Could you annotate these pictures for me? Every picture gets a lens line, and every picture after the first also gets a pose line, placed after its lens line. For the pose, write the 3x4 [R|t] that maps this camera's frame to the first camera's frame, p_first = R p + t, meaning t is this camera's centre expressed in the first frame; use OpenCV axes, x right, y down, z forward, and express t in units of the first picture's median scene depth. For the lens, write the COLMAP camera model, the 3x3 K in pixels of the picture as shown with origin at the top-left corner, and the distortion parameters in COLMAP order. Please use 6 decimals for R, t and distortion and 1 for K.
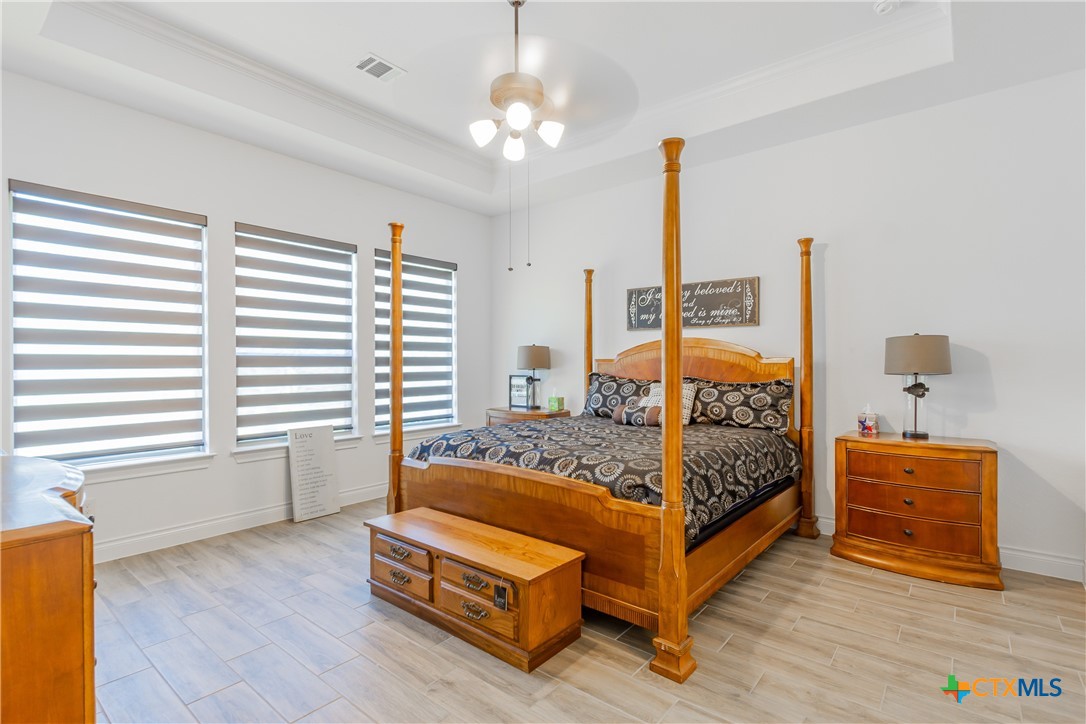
lens RADIAL K [[520.1, 0, 542.3], [0, 520.1, 363.1], [0, 0, 1]] dist [-0.001038, -0.001368]
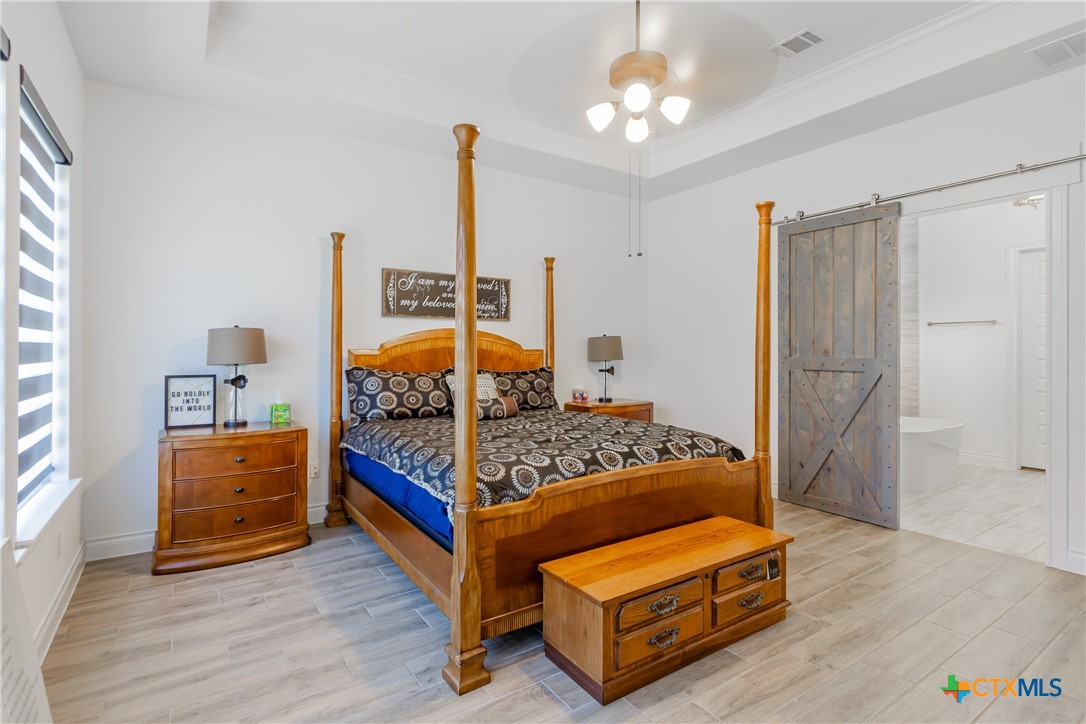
lens RADIAL K [[520.1, 0, 515.3], [0, 520.1, 352.0], [0, 0, 1]] dist [-0.001038, -0.001368]
pose [[0.308385, -0.000535, 0.951261, -0.676273], [0.001199, 0.999999, 0.000174, -0.004269], [-0.951261, 0.001087, 0.308386, 0.616374]]
